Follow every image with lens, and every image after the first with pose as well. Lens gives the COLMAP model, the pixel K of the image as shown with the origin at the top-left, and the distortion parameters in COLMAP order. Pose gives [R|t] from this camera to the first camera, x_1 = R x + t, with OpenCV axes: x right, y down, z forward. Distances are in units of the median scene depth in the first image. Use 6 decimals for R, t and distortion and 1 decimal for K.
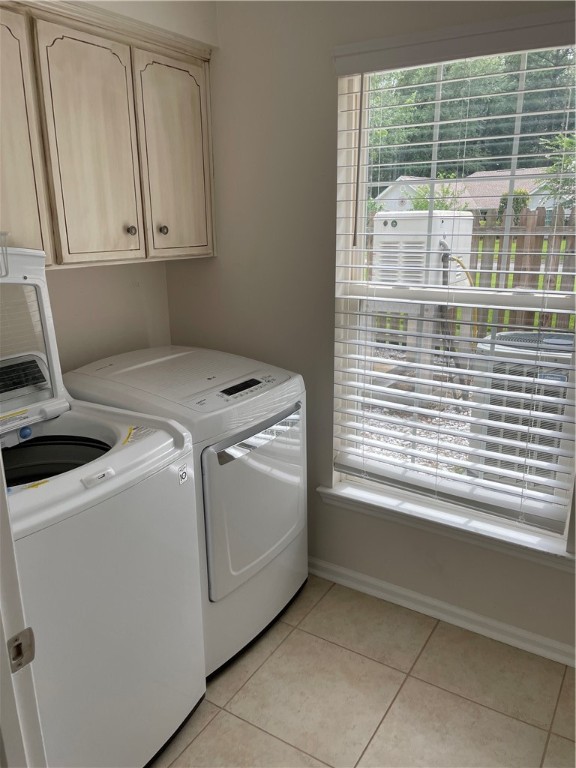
lens RADIAL K [[585.7, 0, 291.3], [0, 585.7, 388.9], [0, 0, 1]] dist [0.088297, -0.112218]
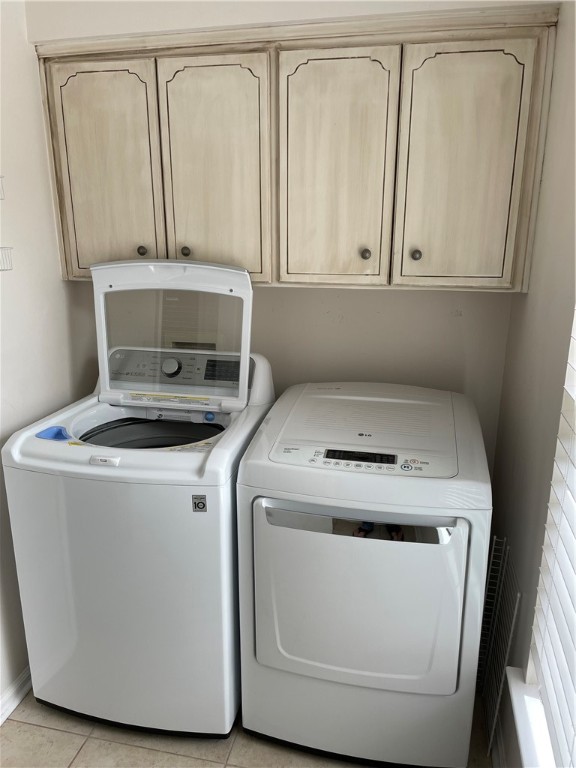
lens RADIAL K [[585.7, 0, 287.2], [0, 585.7, 385.1], [0, 0, 1]] dist [0.088297, -0.112218]
pose [[0.338178, 0.269494, -0.901670, 0.578097], [-0.267676, 0.946091, 0.182377, -0.215444], [0.902211, 0.179679, 0.392084, 0.586907]]
